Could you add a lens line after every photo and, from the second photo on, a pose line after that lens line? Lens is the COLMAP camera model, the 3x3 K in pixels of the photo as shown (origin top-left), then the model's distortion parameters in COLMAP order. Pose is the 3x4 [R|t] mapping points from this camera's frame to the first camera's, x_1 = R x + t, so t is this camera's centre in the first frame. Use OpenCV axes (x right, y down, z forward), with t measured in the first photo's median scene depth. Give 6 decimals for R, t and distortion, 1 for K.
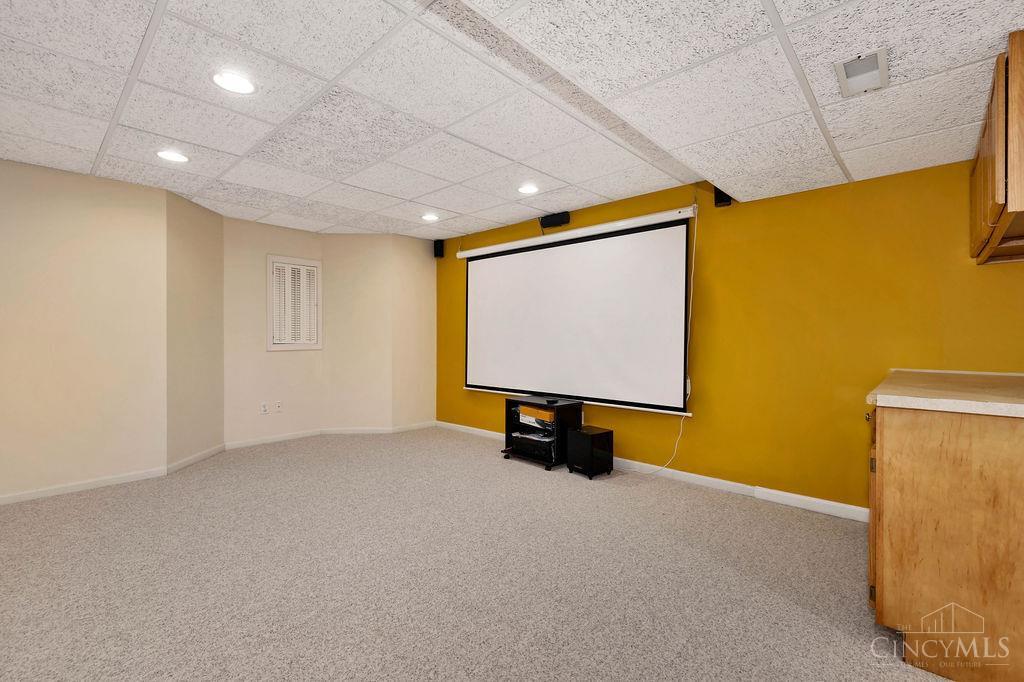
lens RADIAL K [[449.5, 0, 513.8], [0, 449.5, 337.6], [0, 0, 1]] dist [0.002657, 0.000197]
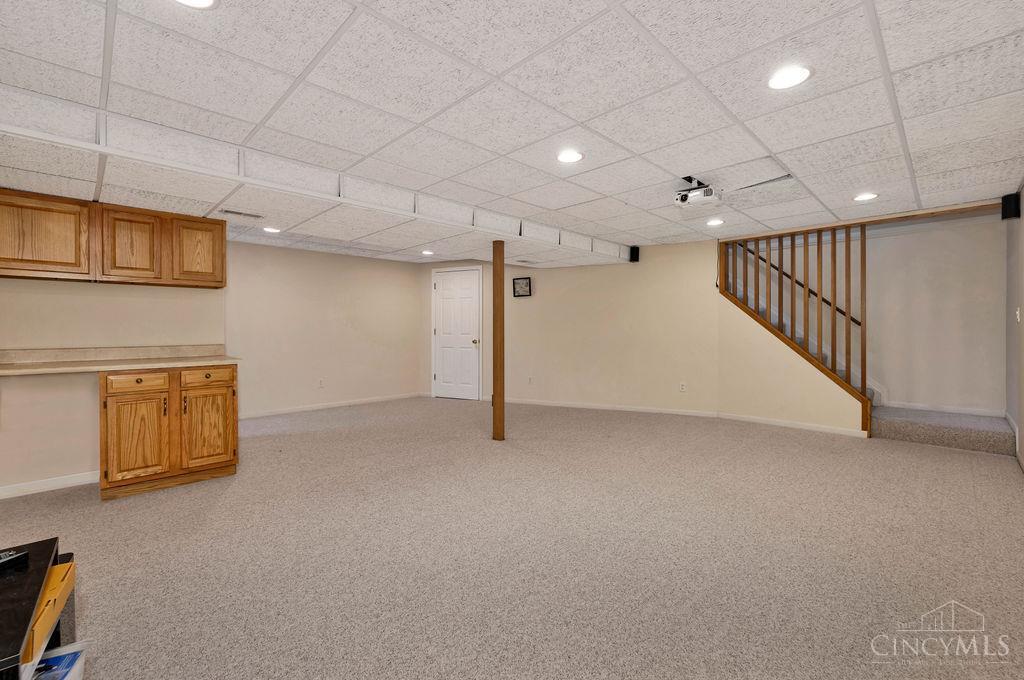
lens RADIAL K [[433.2, 0, 515.9], [0, 433.2, 329.6], [0, 0, 1]] dist [-0.001709, -0.000118]
pose [[-0.999209, 0.003153, 0.039637, -0.271581], [0.003408, 0.999974, 0.006353, -0.011744], [-0.039615, 0.006483, -0.999194, 1.300636]]
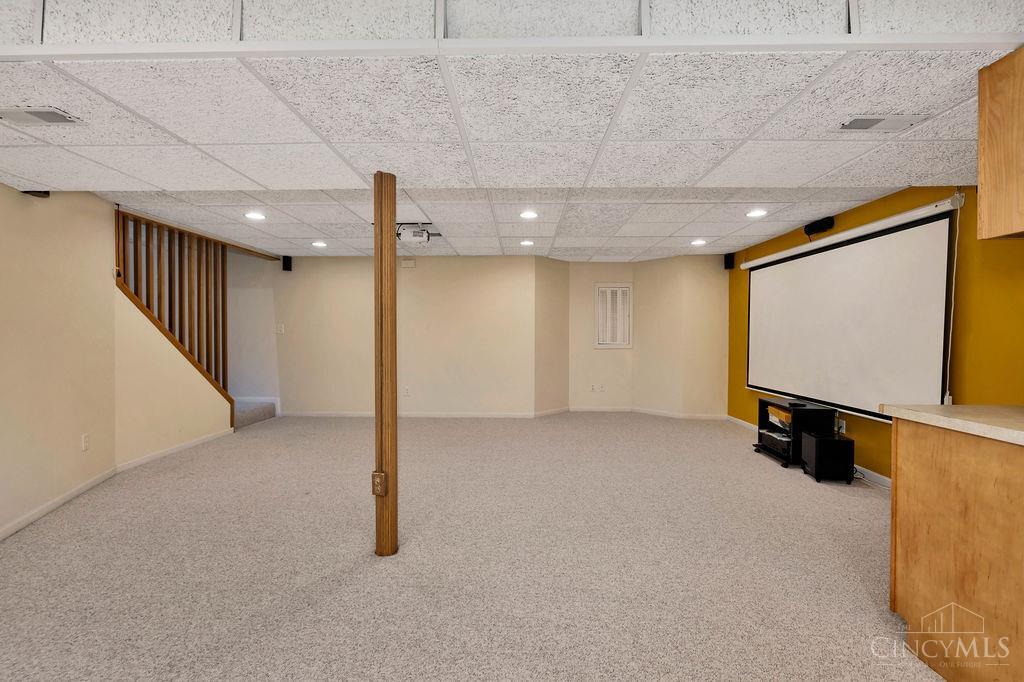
lens RADIAL K [[436.7, 0, 507.8], [0, 436.7, 336.6], [0, 0, 1]] dist [0.000480, 0.000036]
pose [[0.655892, 0.007411, -0.754818, 0.423084], [-0.005246, 0.999972, 0.005259, -0.019242], [0.754837, 0.000510, 0.655913, -0.183264]]
